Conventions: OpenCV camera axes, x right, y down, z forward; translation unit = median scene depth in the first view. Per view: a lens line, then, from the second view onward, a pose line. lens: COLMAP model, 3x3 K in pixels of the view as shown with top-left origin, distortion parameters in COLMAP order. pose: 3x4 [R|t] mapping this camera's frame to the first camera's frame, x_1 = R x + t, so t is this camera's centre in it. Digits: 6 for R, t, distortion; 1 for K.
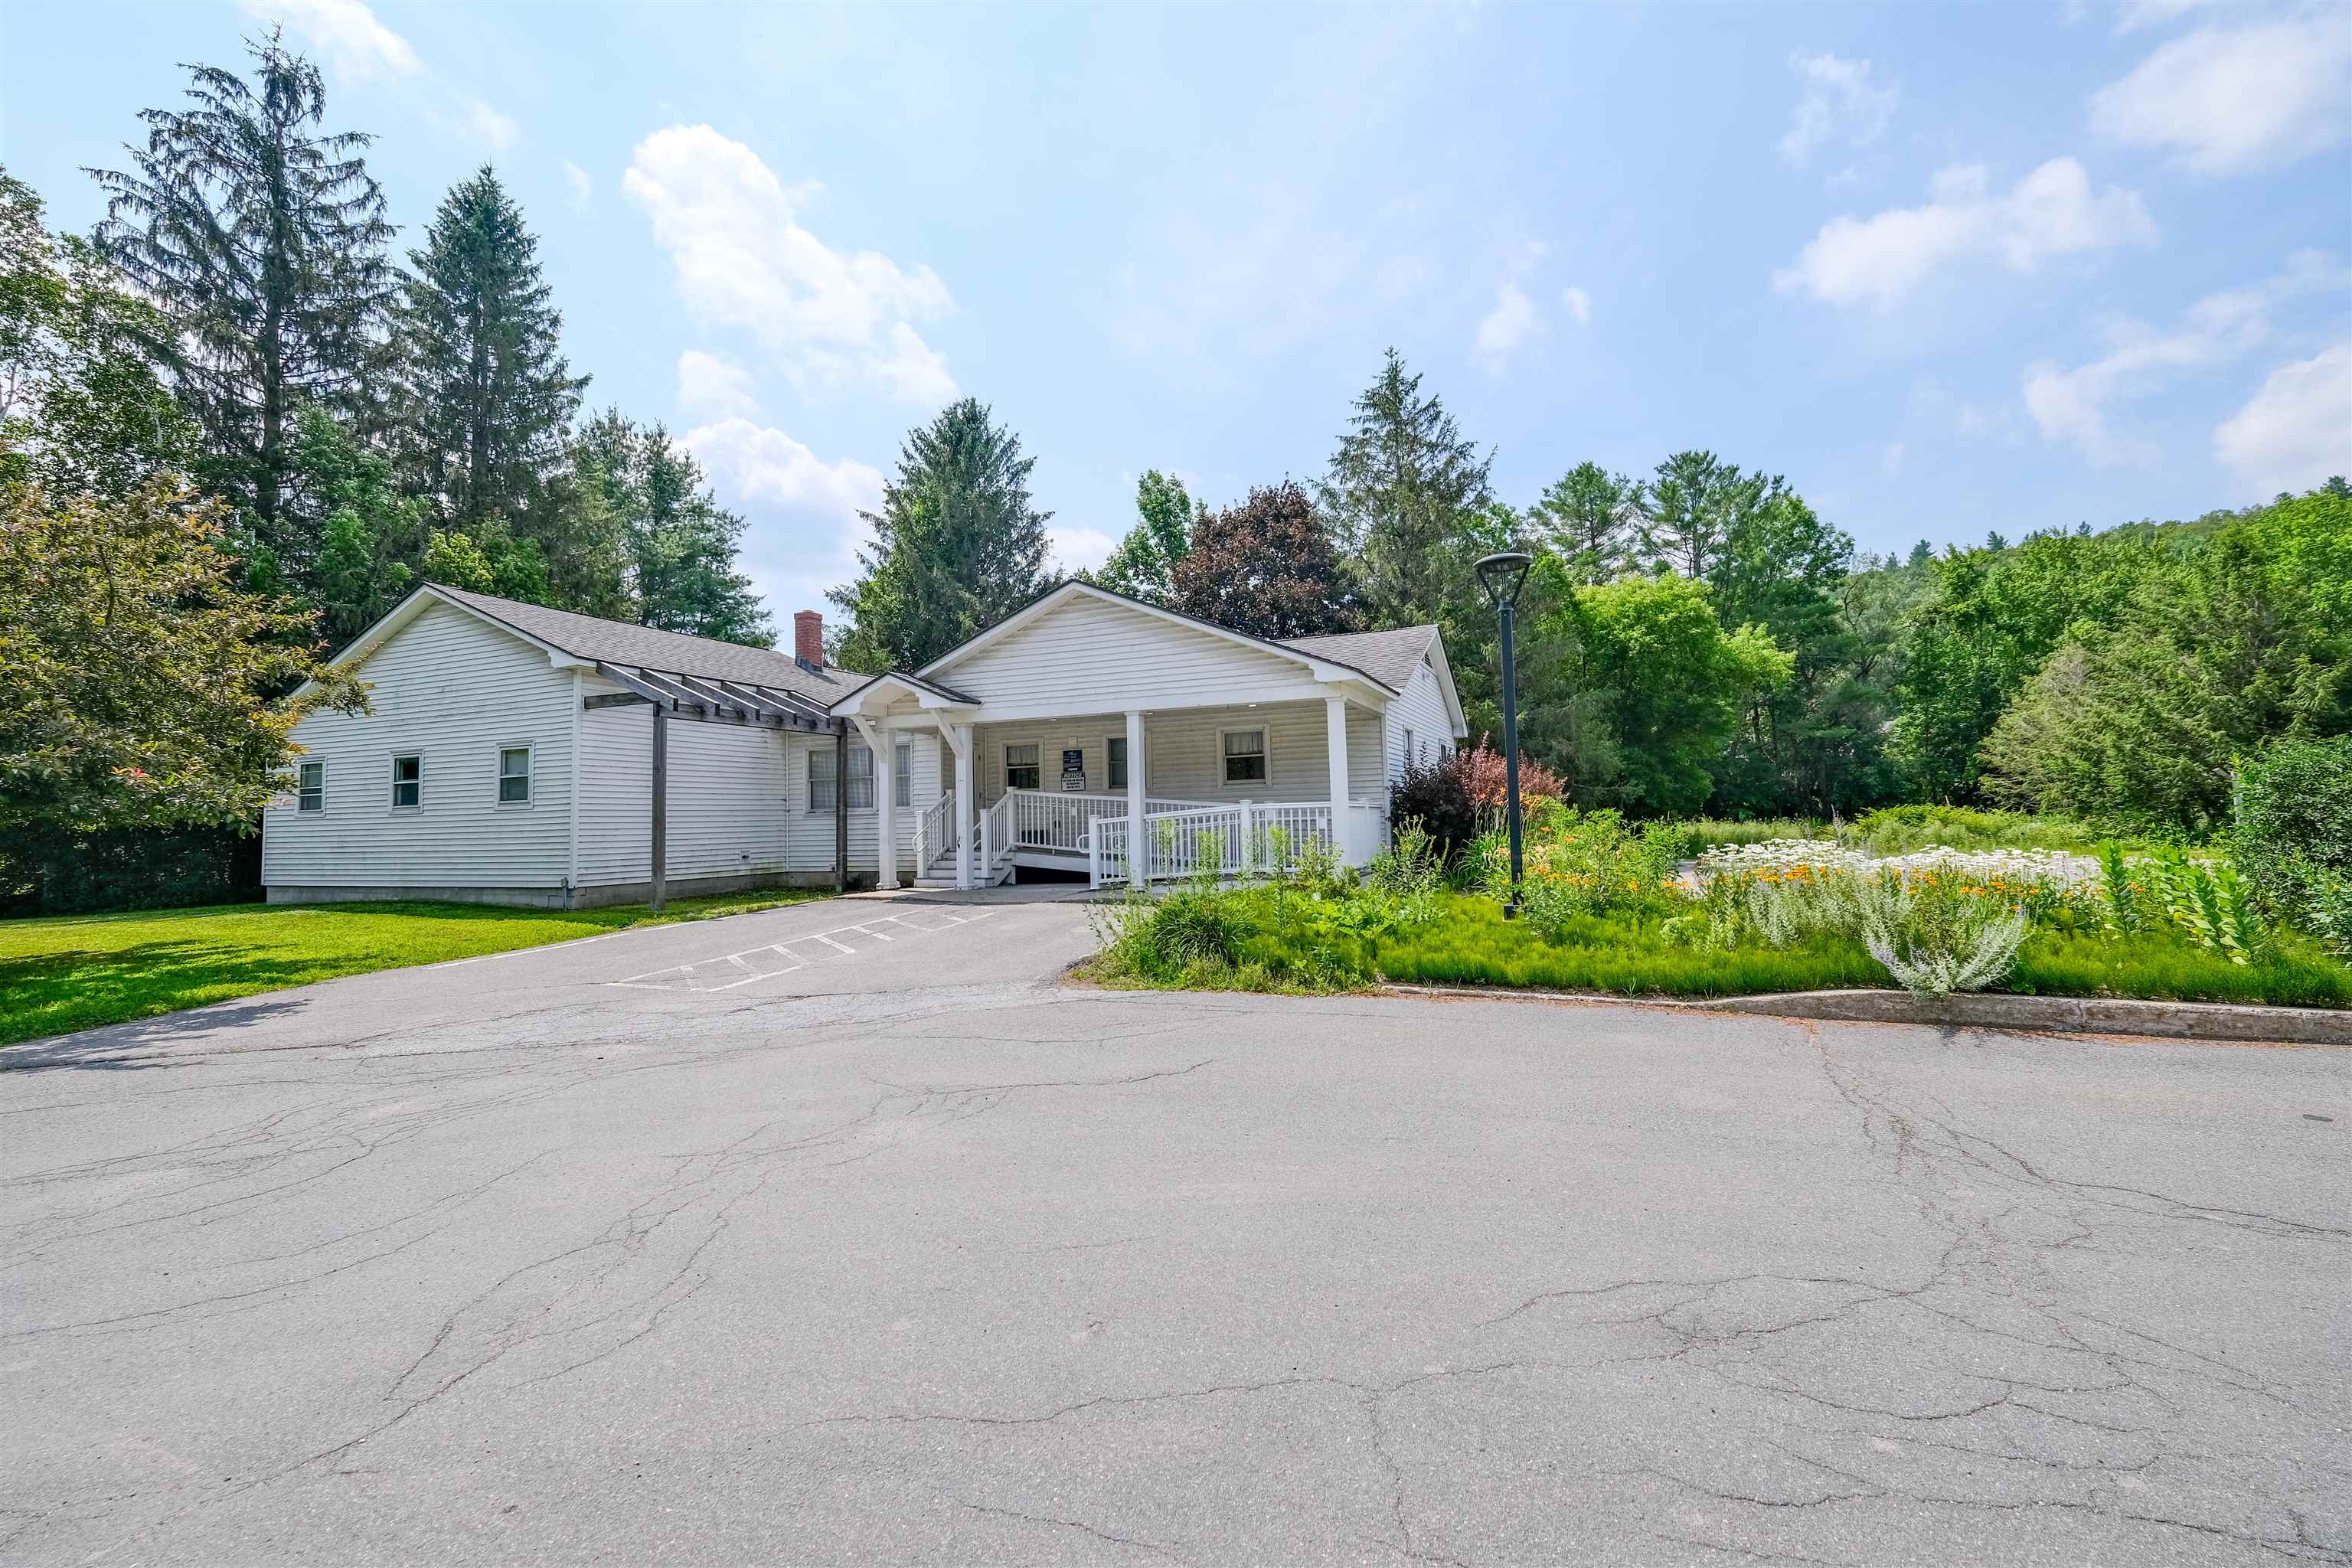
lens RADIAL K [[1023.2, 0, 1168.7], [0, 1023.2, 768.6], [0, 0, 1]] dist [-0.002720, -0.000334]
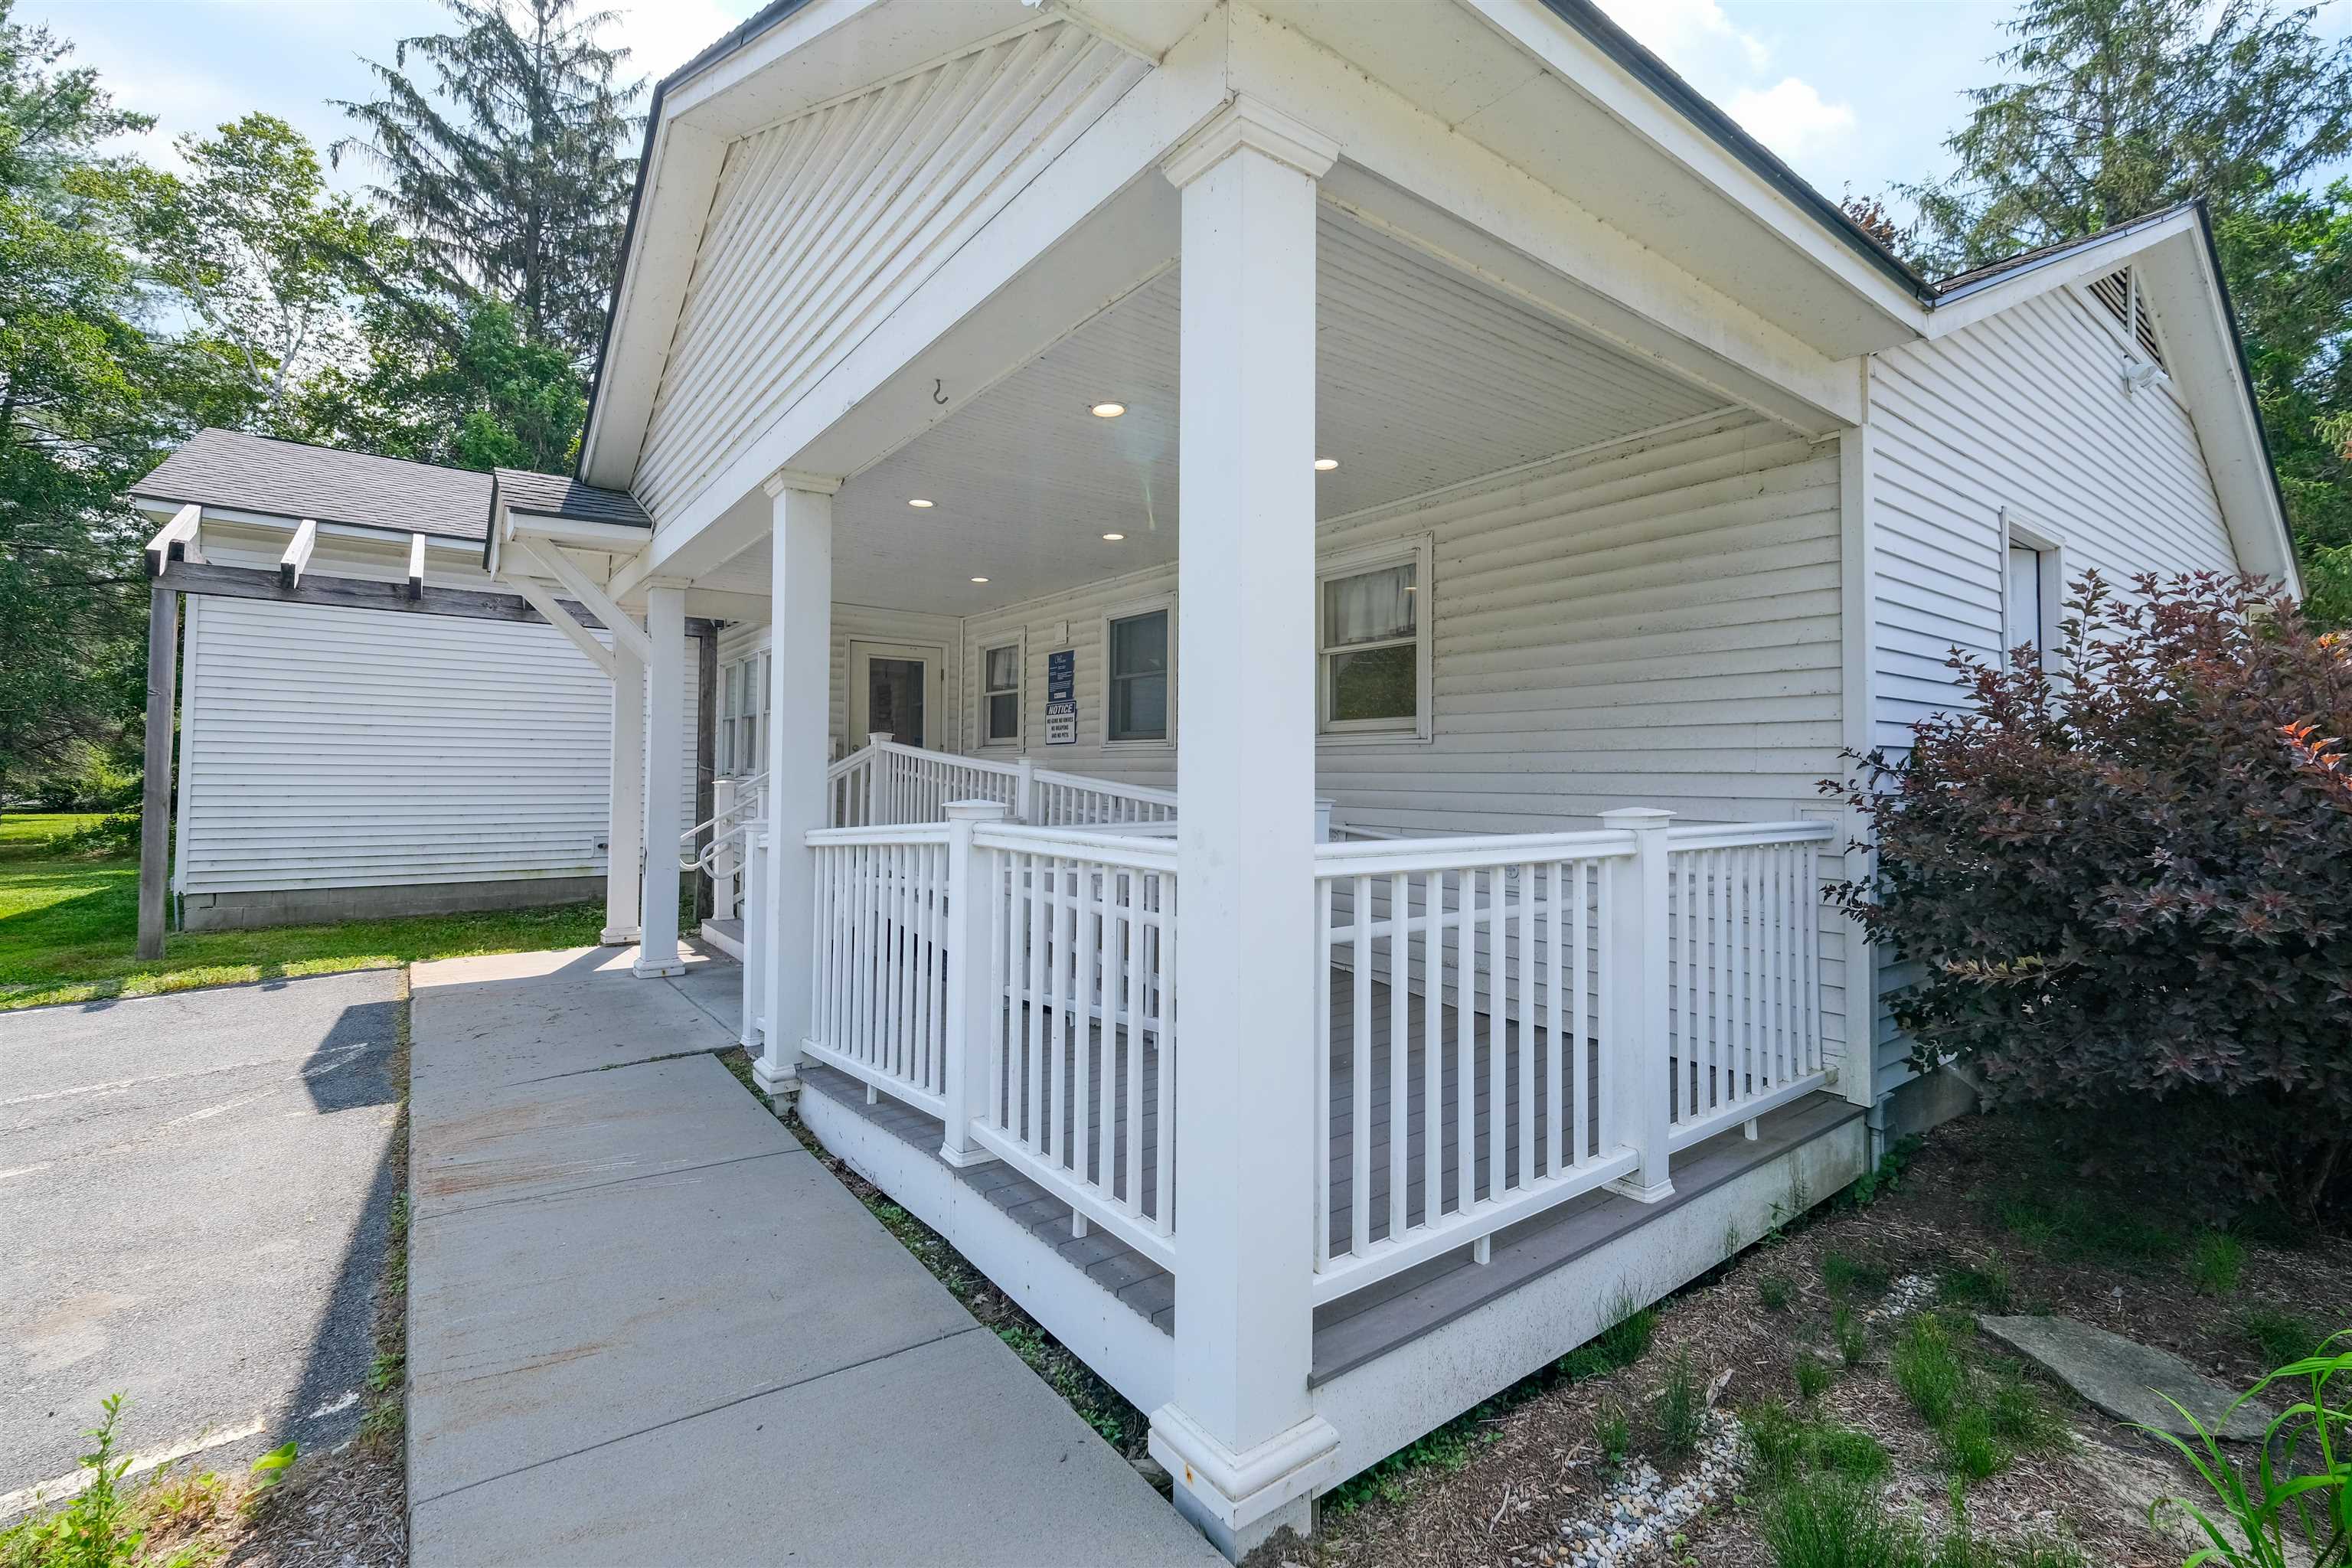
lens RADIAL K [[1023.2, 0, 1177.2], [0, 1023.2, 736.4], [0, 0, 1]] dist [-0.002720, -0.000334]
pose [[0.860896, 0.011771, -0.508644, 0.095325], [-0.000054, 0.999734, 0.023044, 0.004472], [0.508780, -0.019811, 0.860668, 0.347930]]
